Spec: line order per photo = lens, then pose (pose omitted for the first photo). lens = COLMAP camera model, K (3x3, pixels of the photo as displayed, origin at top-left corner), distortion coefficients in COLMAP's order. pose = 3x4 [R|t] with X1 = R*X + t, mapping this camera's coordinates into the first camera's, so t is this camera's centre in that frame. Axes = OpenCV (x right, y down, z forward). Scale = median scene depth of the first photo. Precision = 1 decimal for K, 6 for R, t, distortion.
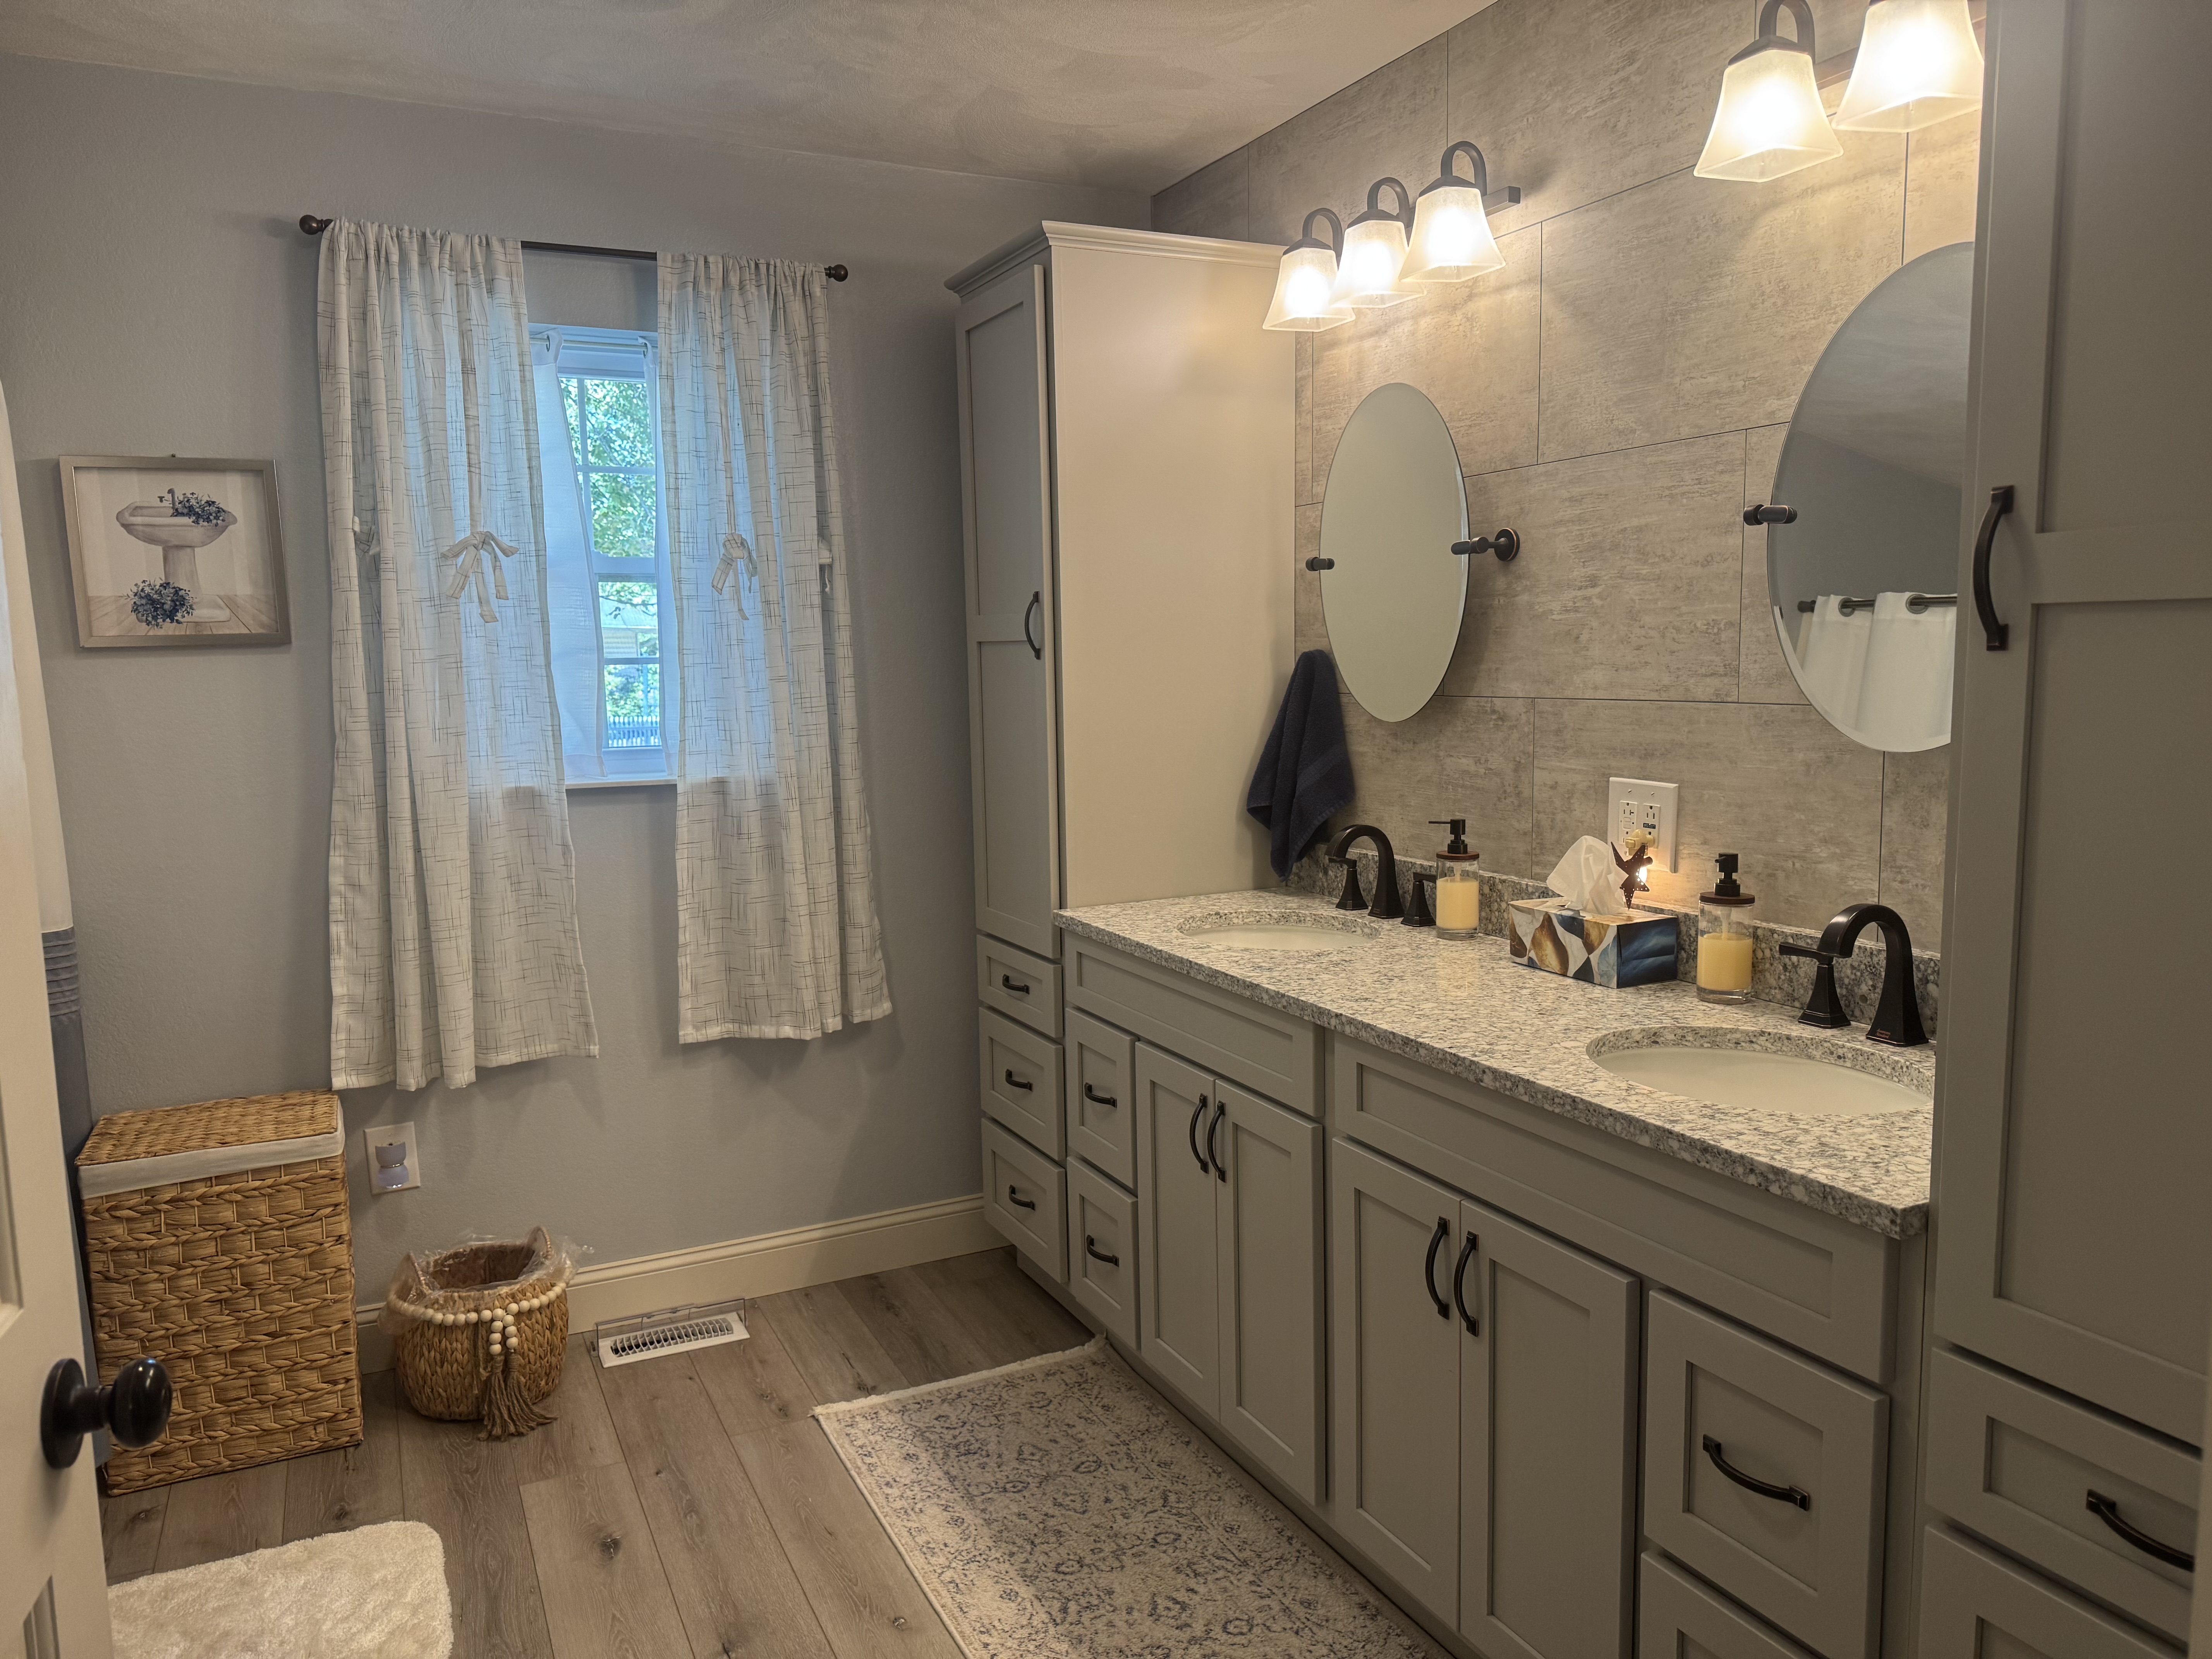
lens RADIAL K [[1567.2, 0, 1106.6], [0, 1567.2, 837.5], [0, 0, 1]] dist [0.073615, -0.115163]
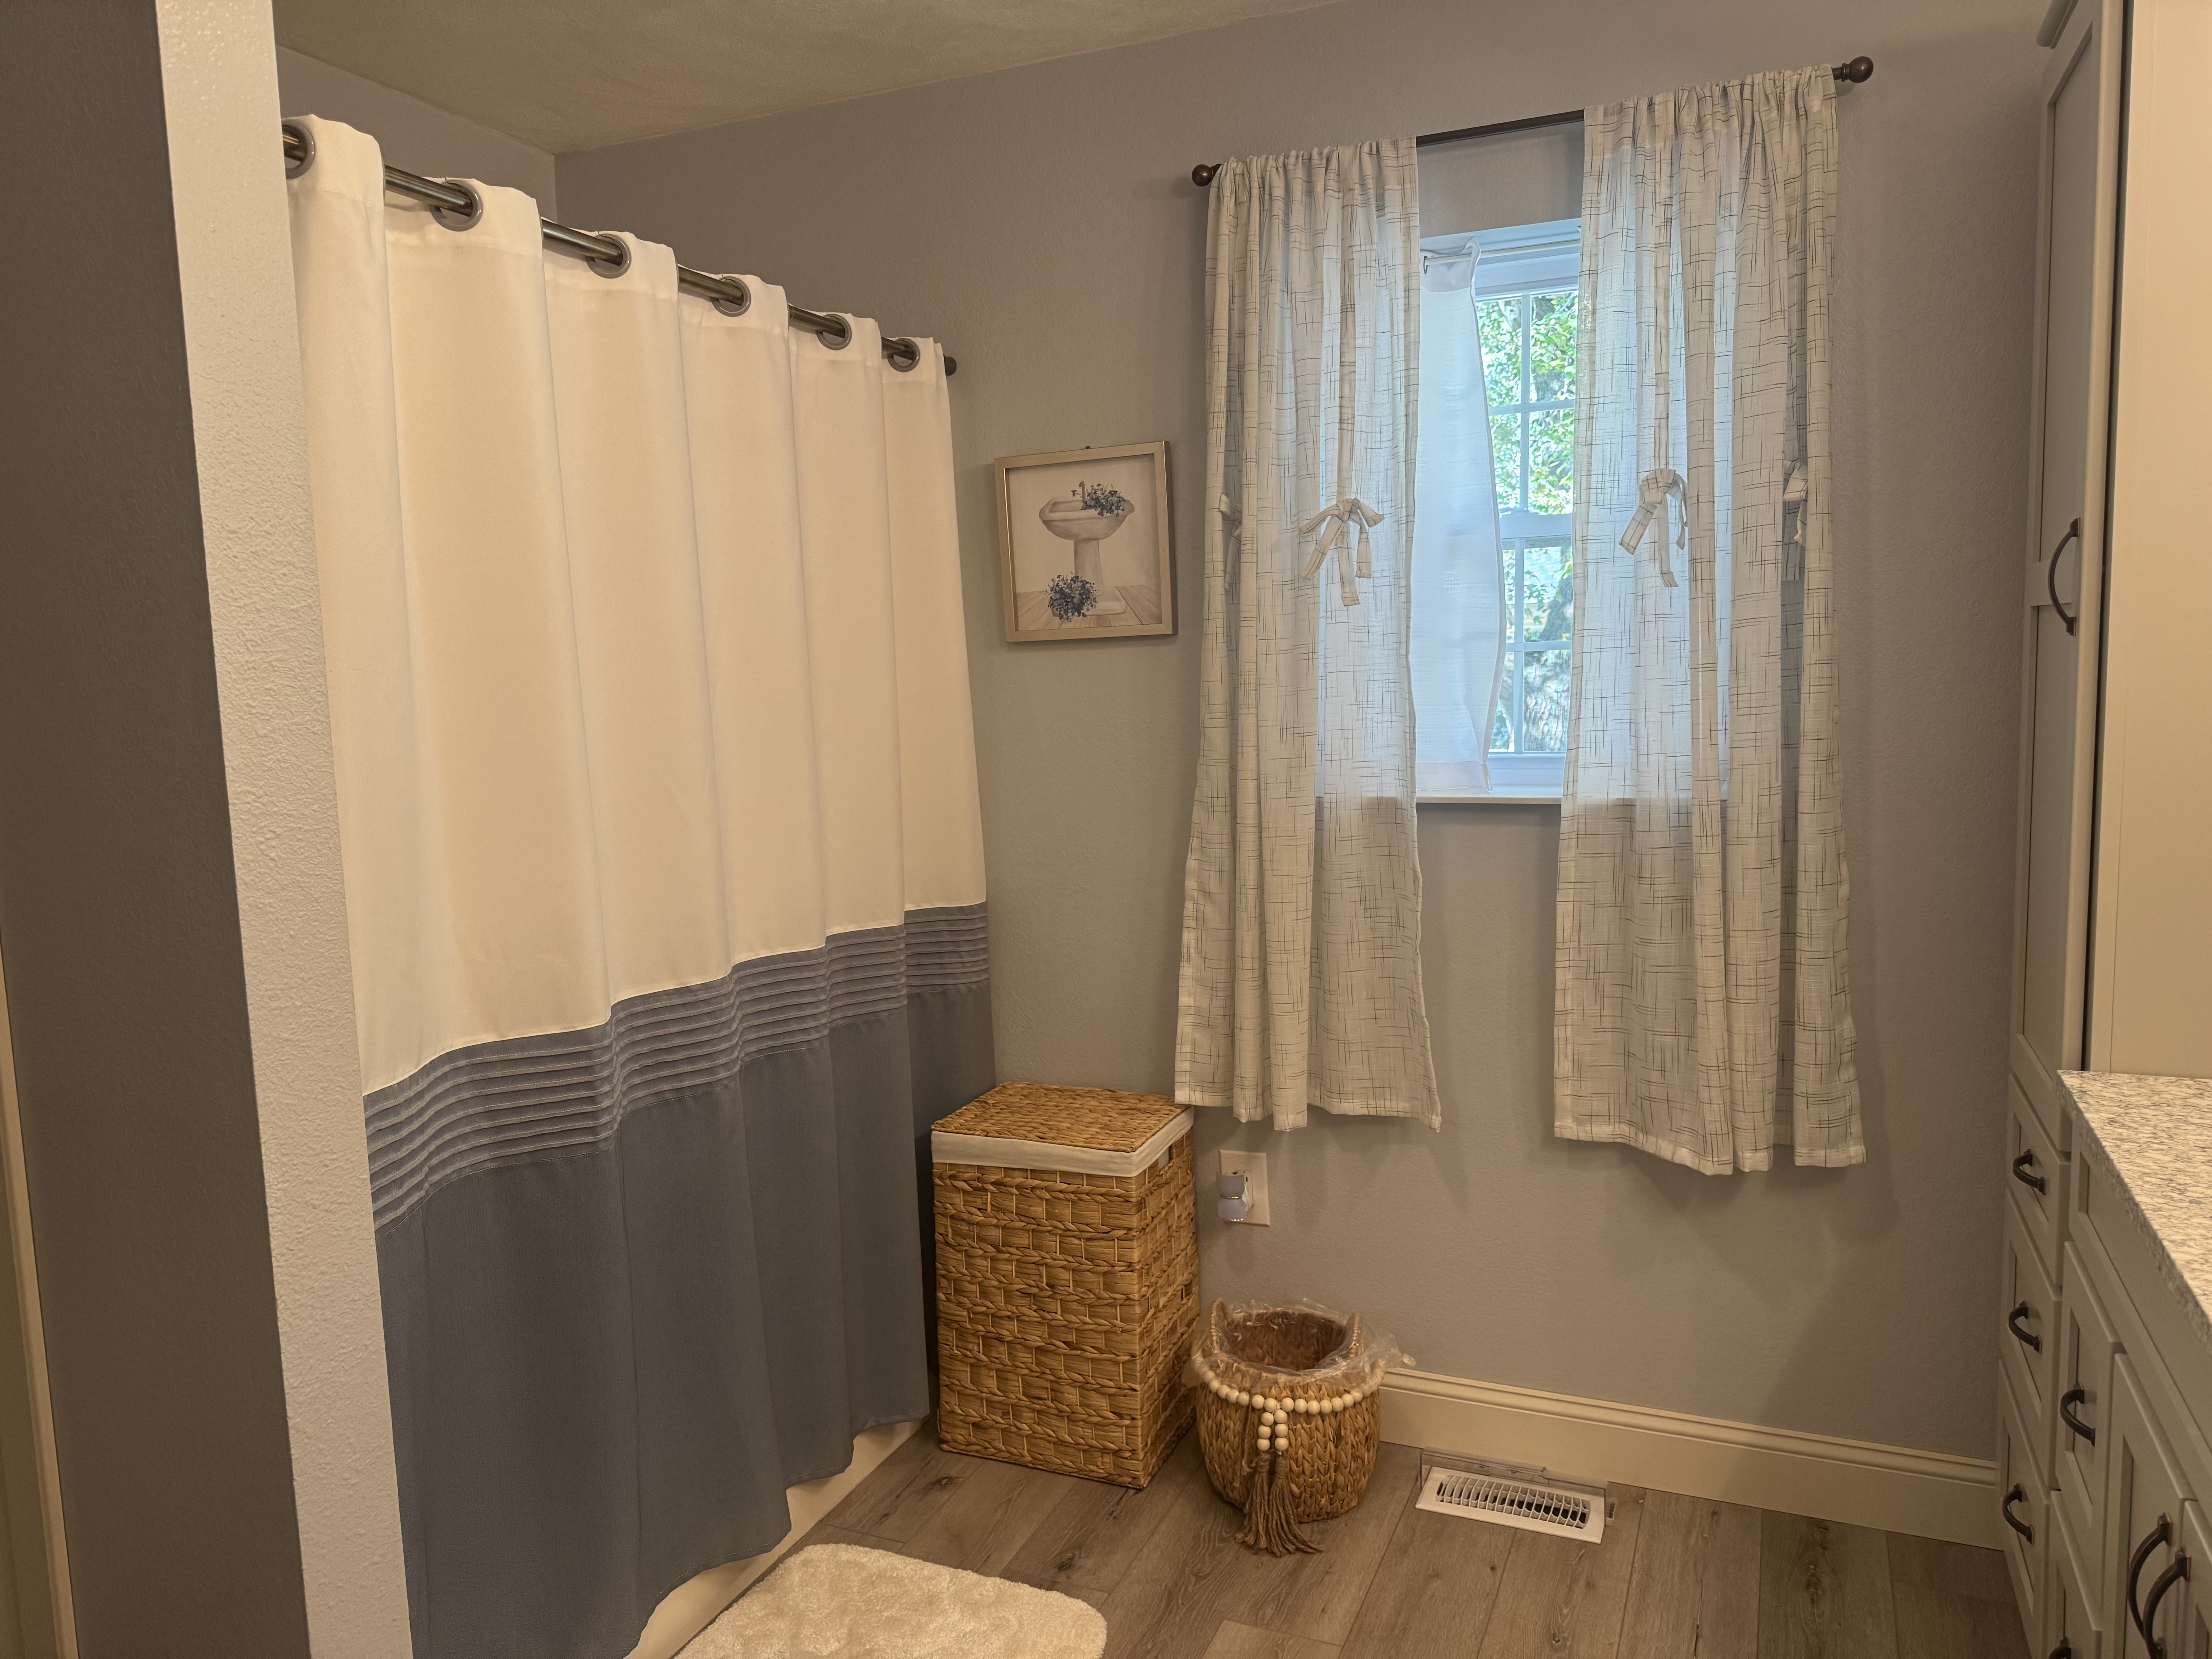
lens RADIAL K [[1539.7, 0, 1106.0], [0, 1539.7, 829.5], [0, 0, 1]] dist [0.165833, -0.344891]
pose [[0.642810, 0.082428, -0.761578, 0.178894], [-0.071151, 0.996321, 0.047780, -0.045741], [0.762714, 0.023473, 0.646310, 0.360848]]
